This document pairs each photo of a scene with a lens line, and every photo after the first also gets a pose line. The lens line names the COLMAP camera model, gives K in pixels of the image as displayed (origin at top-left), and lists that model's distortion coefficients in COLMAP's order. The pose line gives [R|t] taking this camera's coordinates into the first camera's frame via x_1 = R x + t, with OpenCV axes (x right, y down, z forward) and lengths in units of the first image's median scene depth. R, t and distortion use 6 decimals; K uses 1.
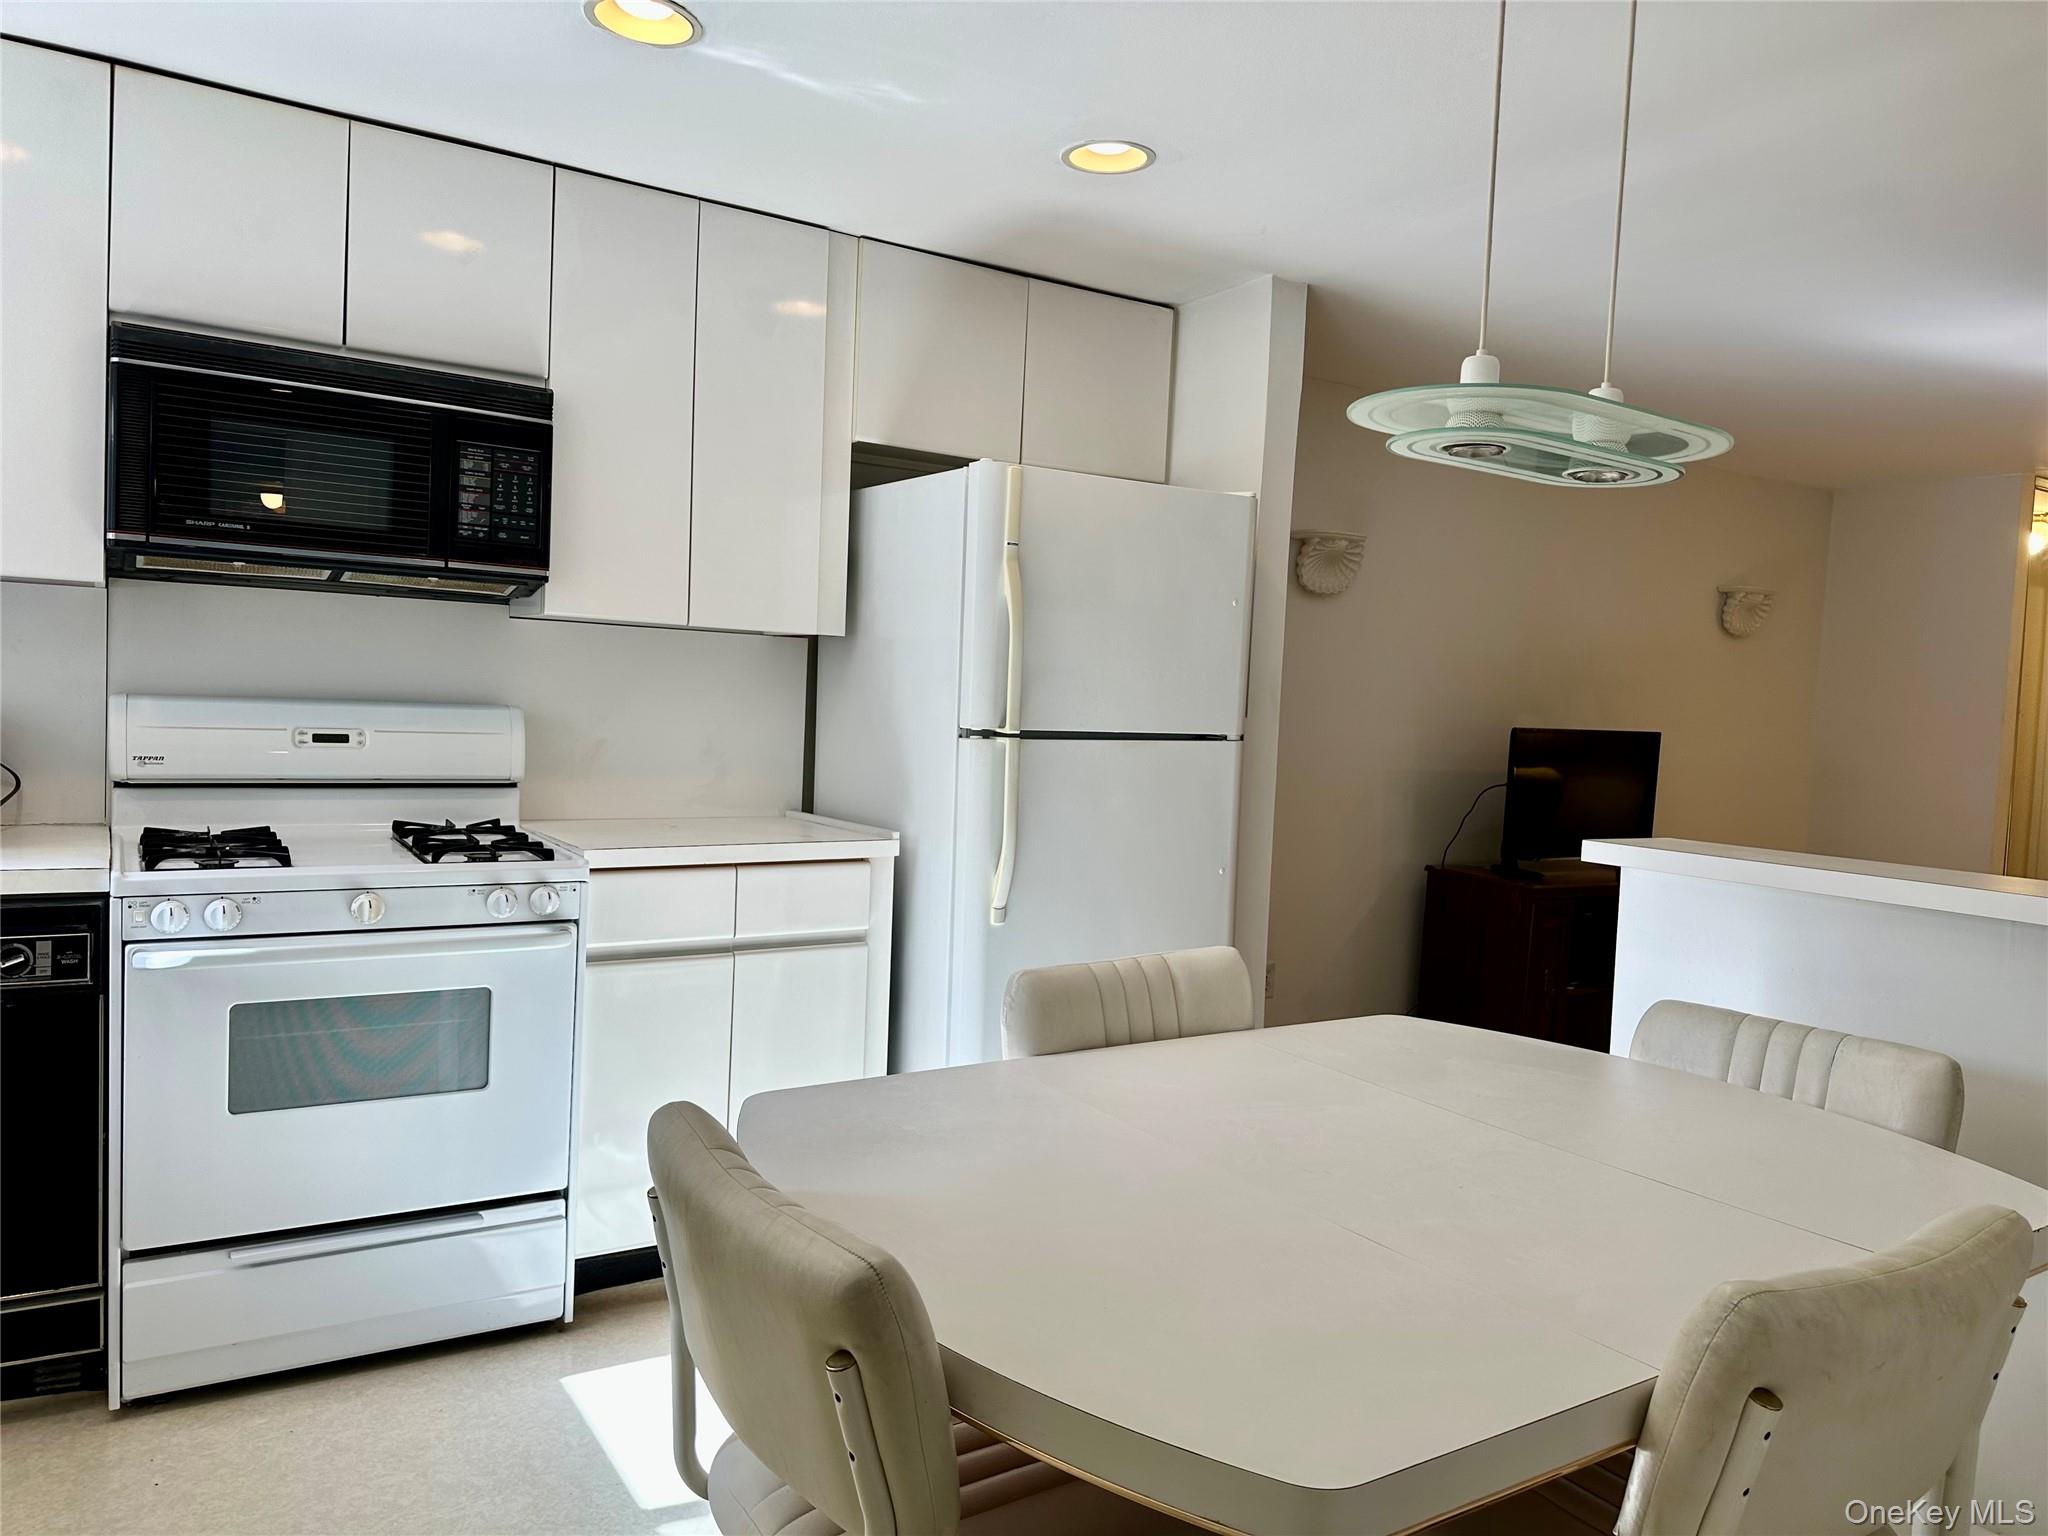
lens RADIAL K [[1435.5, 0, 1069.9], [0, 1435.5, 794.3], [0, 0, 1]] dist [0.078104, -0.140008]
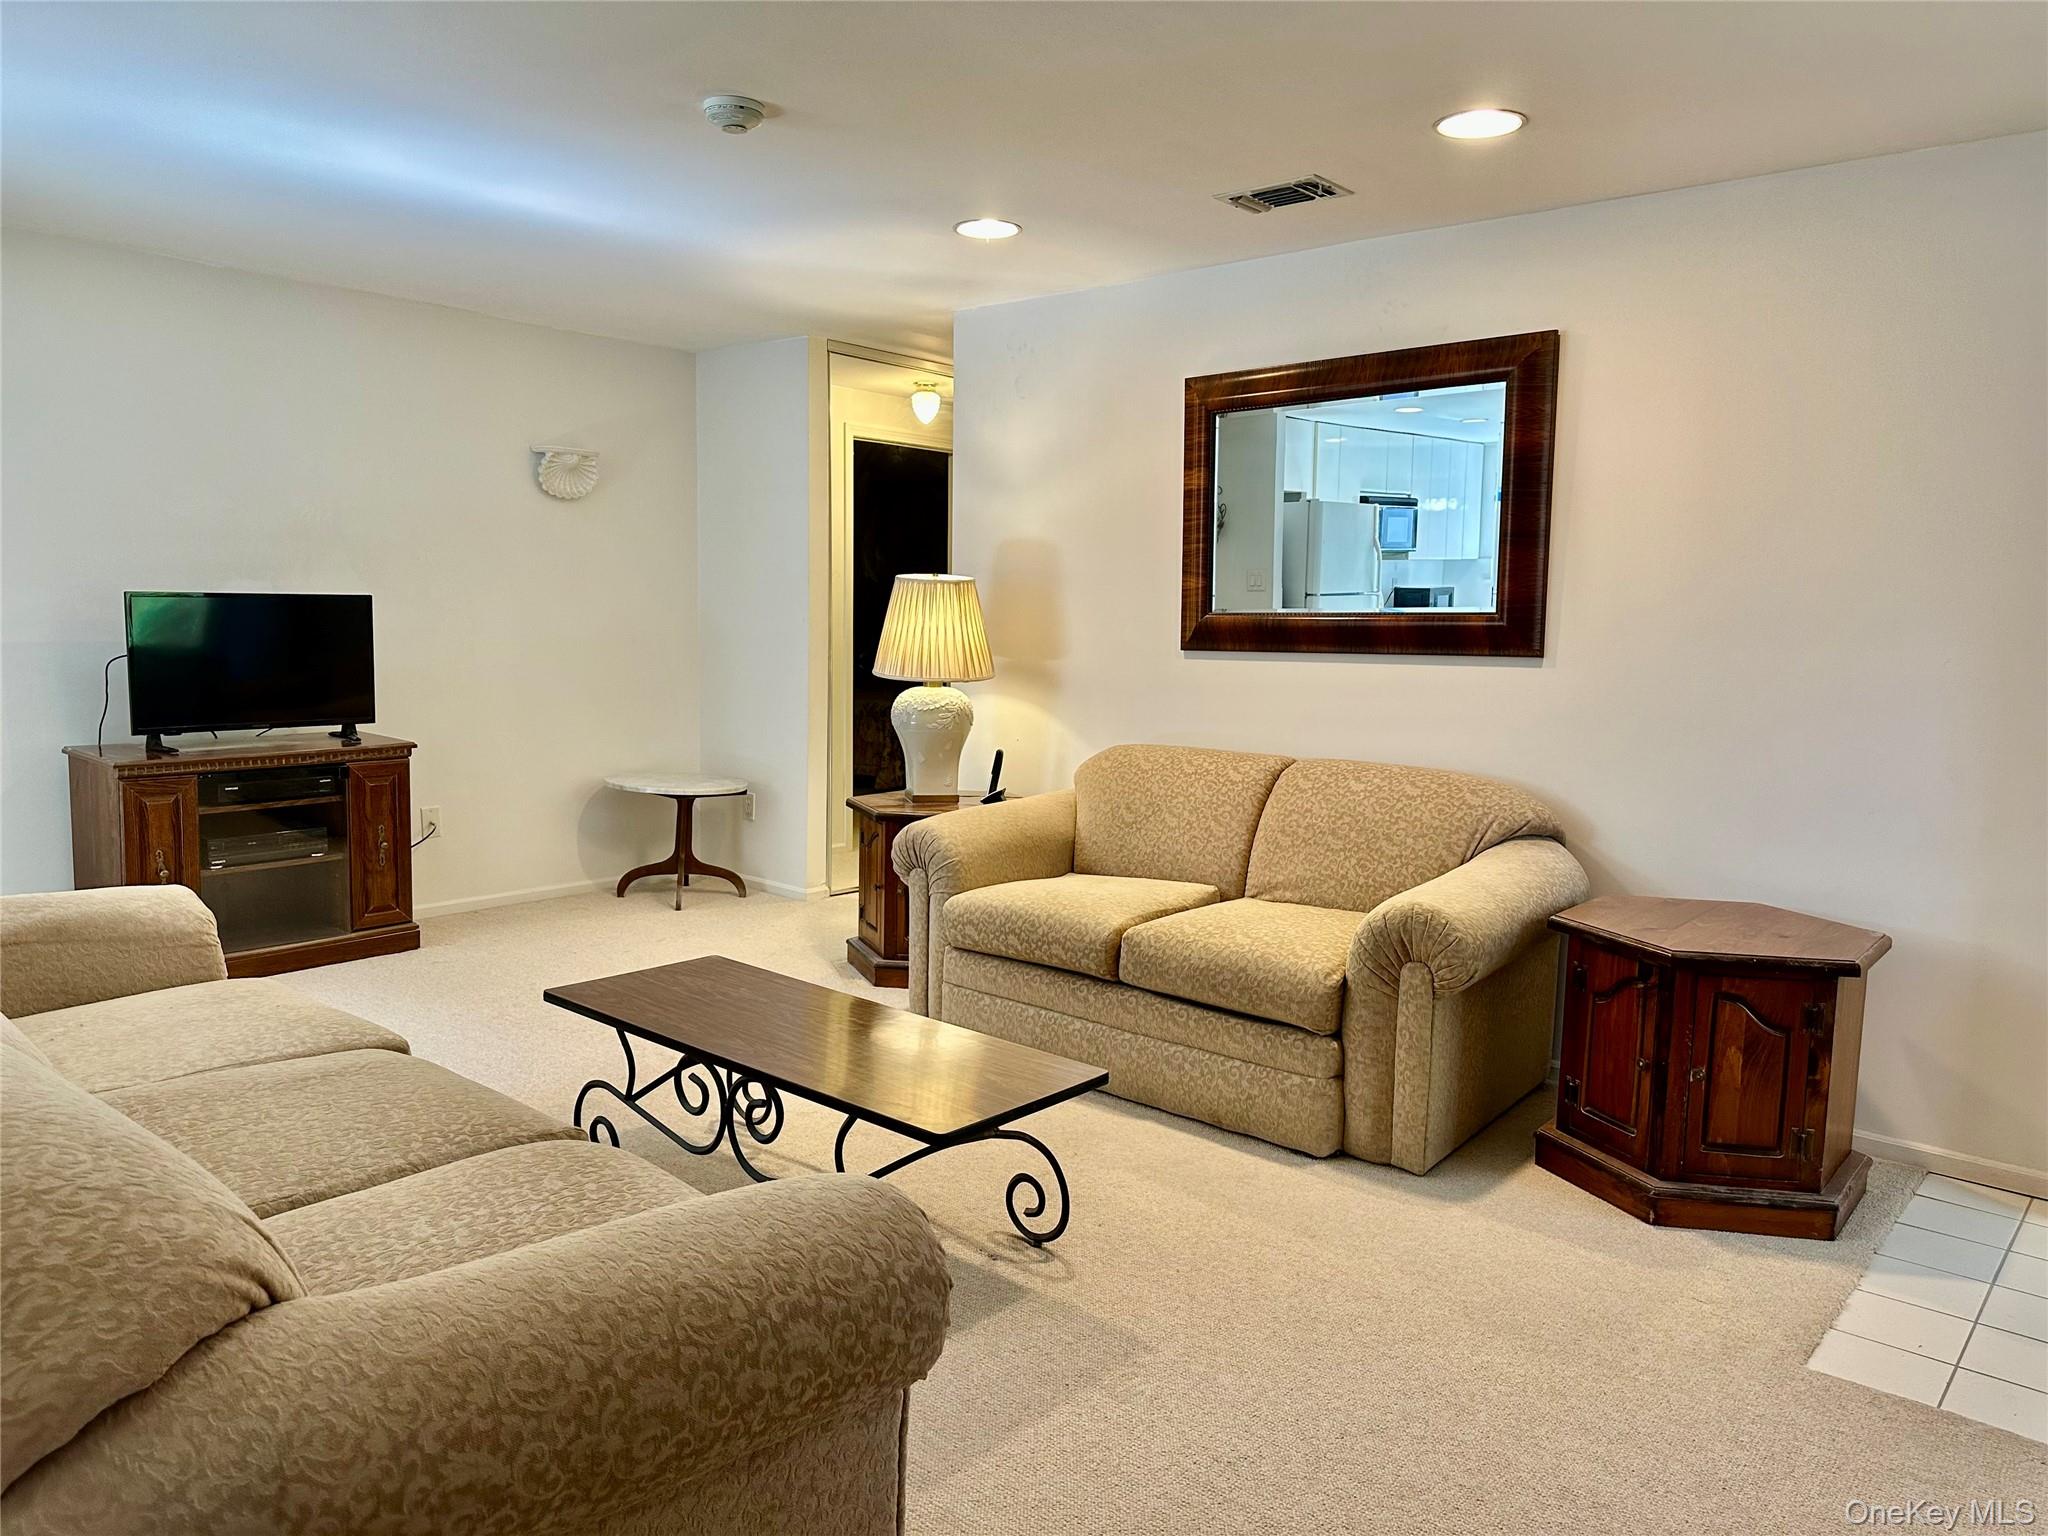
lens RADIAL K [[1407.4, 0, 1022.8], [0, 1407.4, 775.3], [0, 0, 1]] dist [0.085025, -0.123540]
pose [[0.964059, -0.053868, 0.260169, 1.004536], [0.037607, 0.997038, 0.067085, 0.049715], [-0.263012, -0.054890, 0.963230, -0.036209]]
